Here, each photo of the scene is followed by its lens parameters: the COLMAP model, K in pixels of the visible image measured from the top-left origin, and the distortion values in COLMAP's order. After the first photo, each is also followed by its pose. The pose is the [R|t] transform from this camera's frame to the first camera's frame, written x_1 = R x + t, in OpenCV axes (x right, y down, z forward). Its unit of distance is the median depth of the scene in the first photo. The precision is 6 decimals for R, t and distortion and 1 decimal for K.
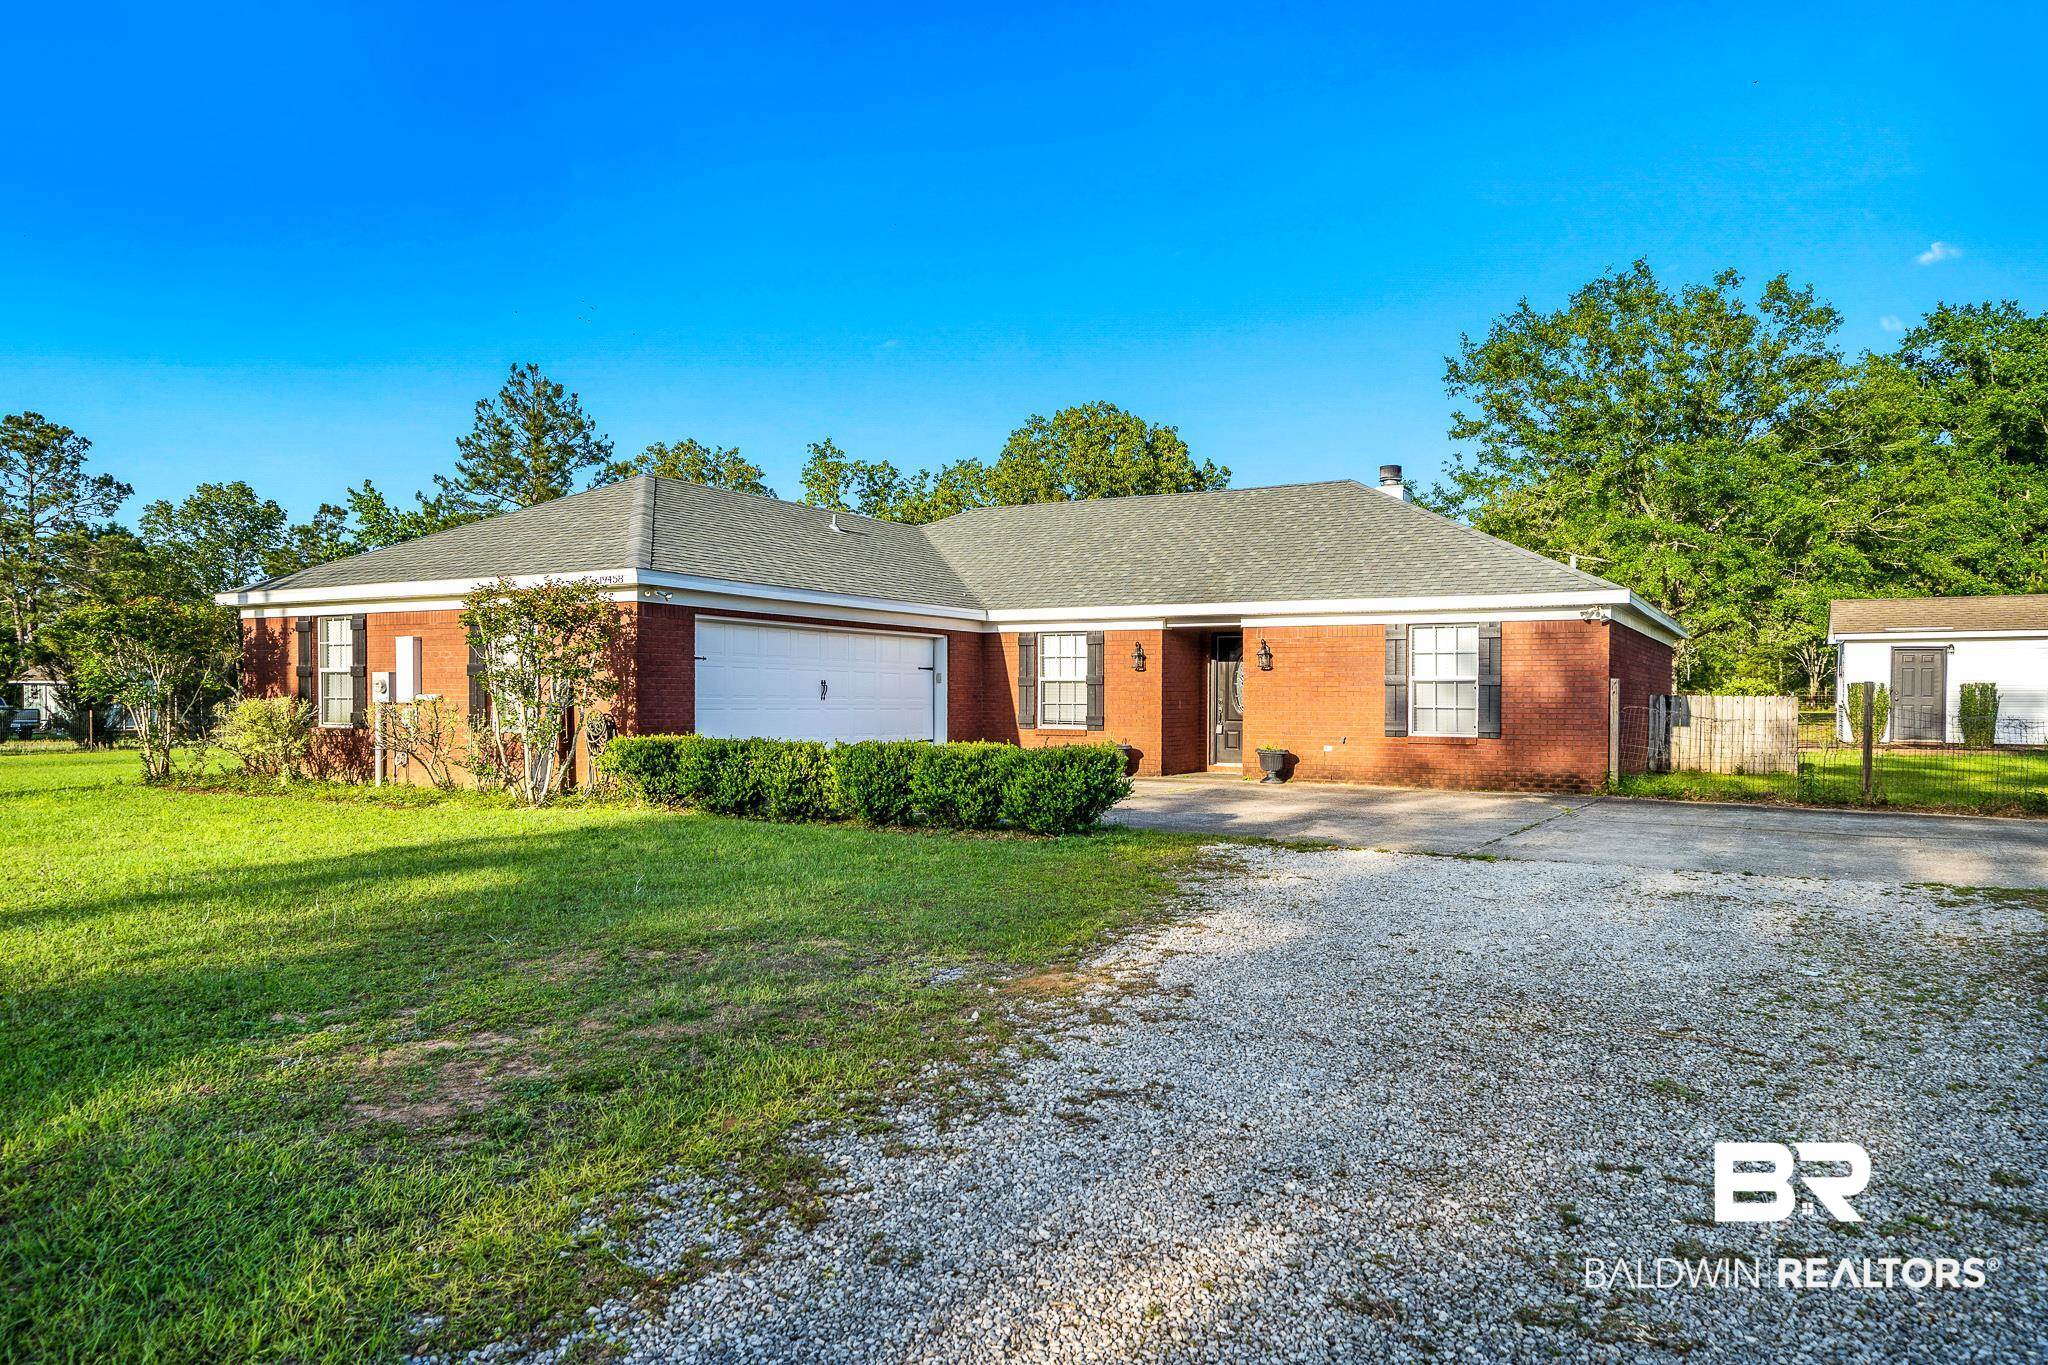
lens RADIAL K [[1341.2, 0, 1027.1], [0, 1341.2, 689.3], [0, 0, 1]] dist [0.009110, -0.001314]
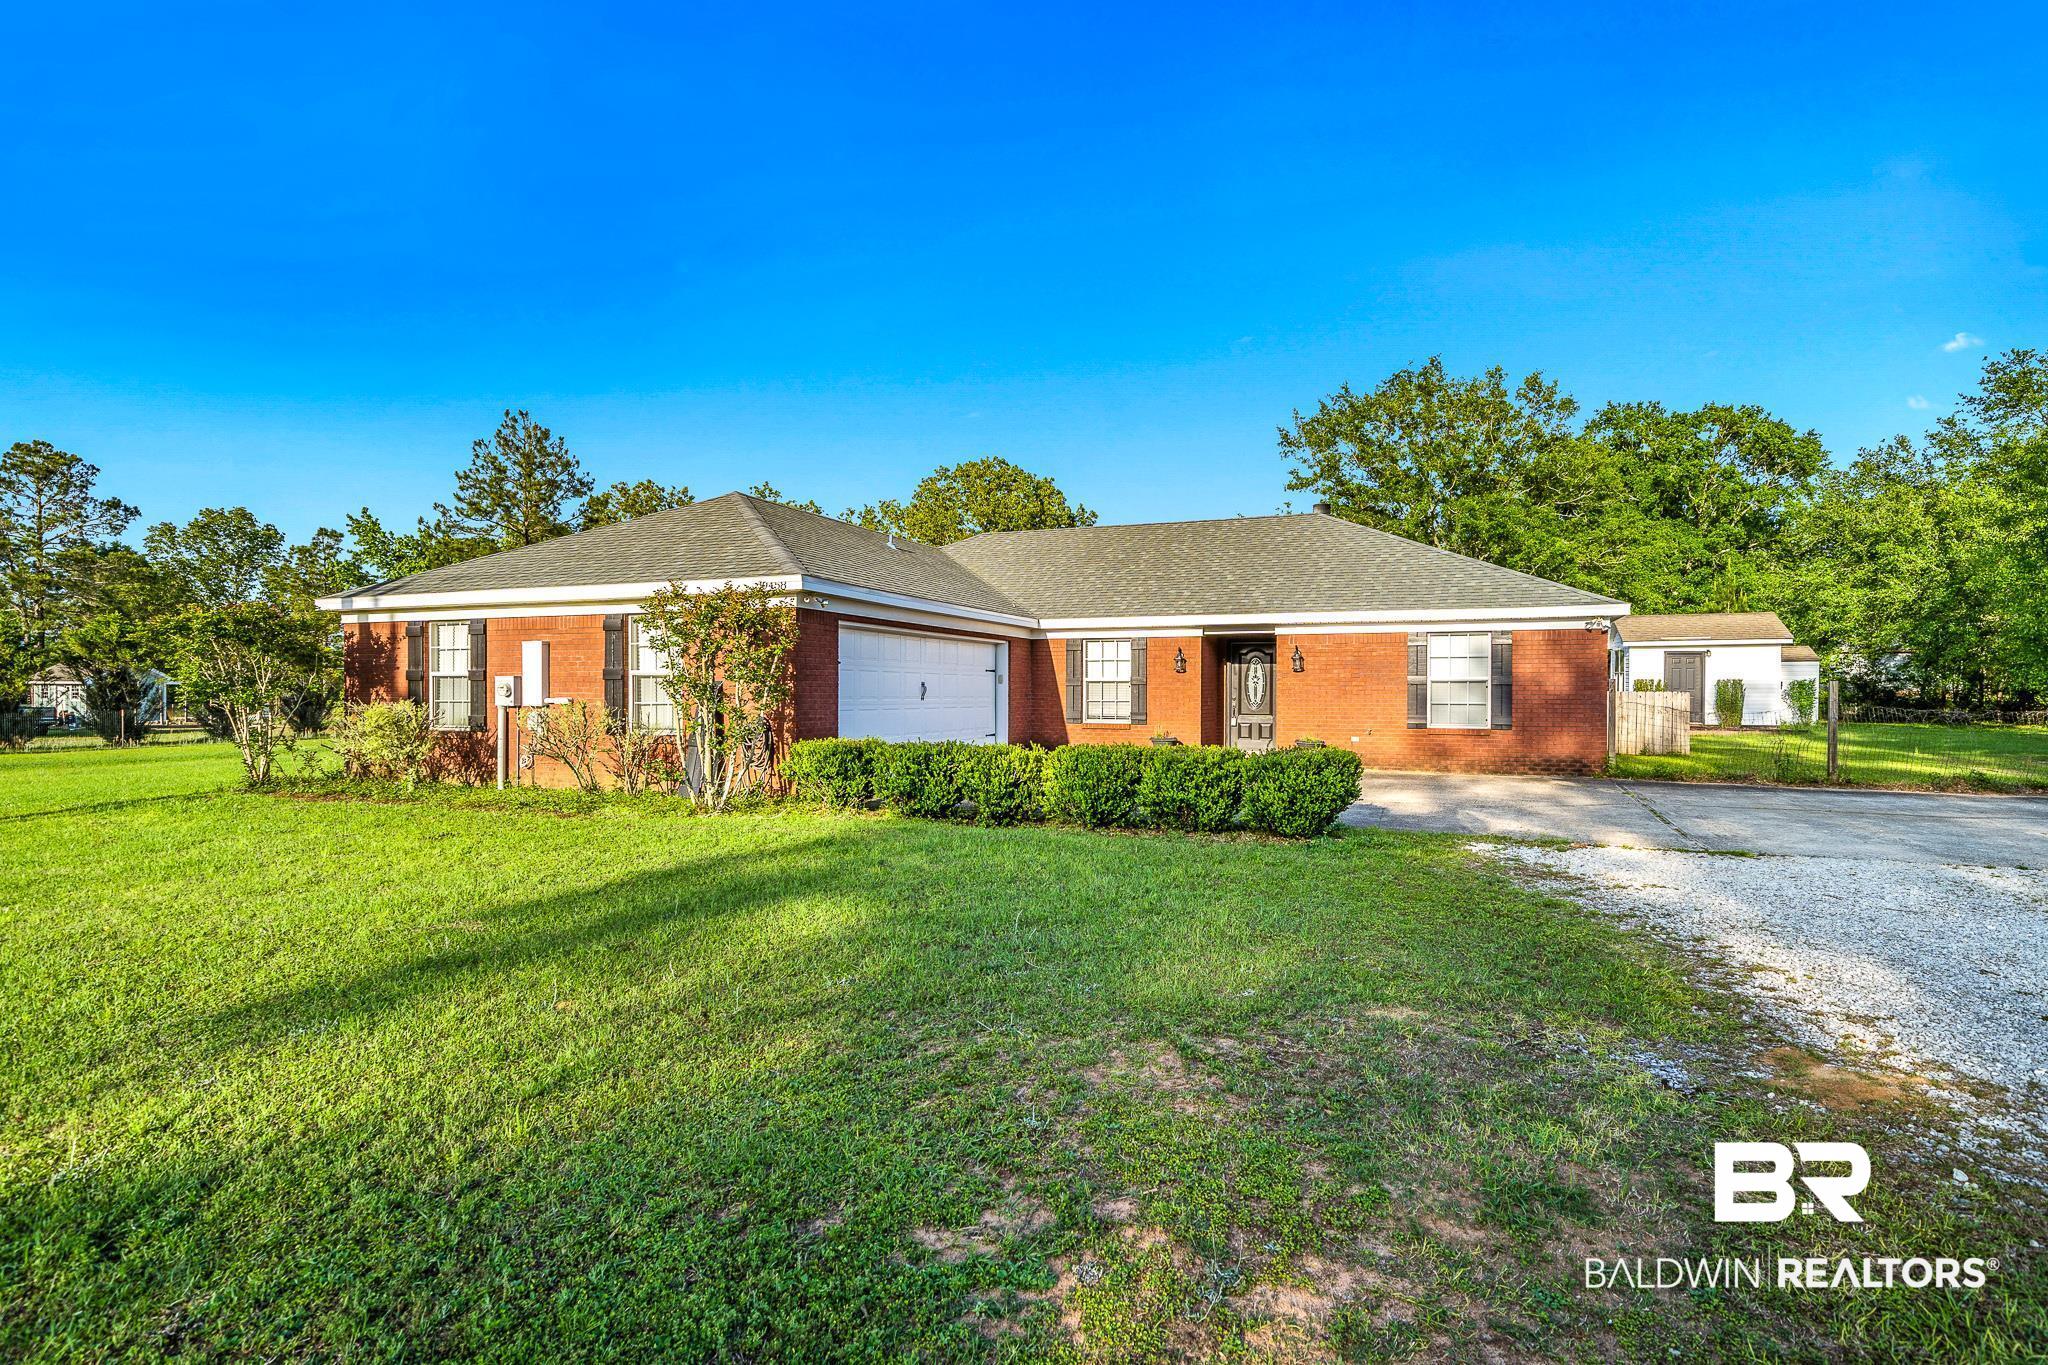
lens RADIAL K [[1017.7, 0, 1020.8], [0, 1017.7, 672.5], [0, 0, 1]] dist [0.001199, 0.001862]
pose [[0.989783, -0.002585, 0.142559, -0.173377], [0.004058, 0.999941, -0.010046, -0.005280], [-0.142524, 0.010522, 0.989735, 0.153329]]
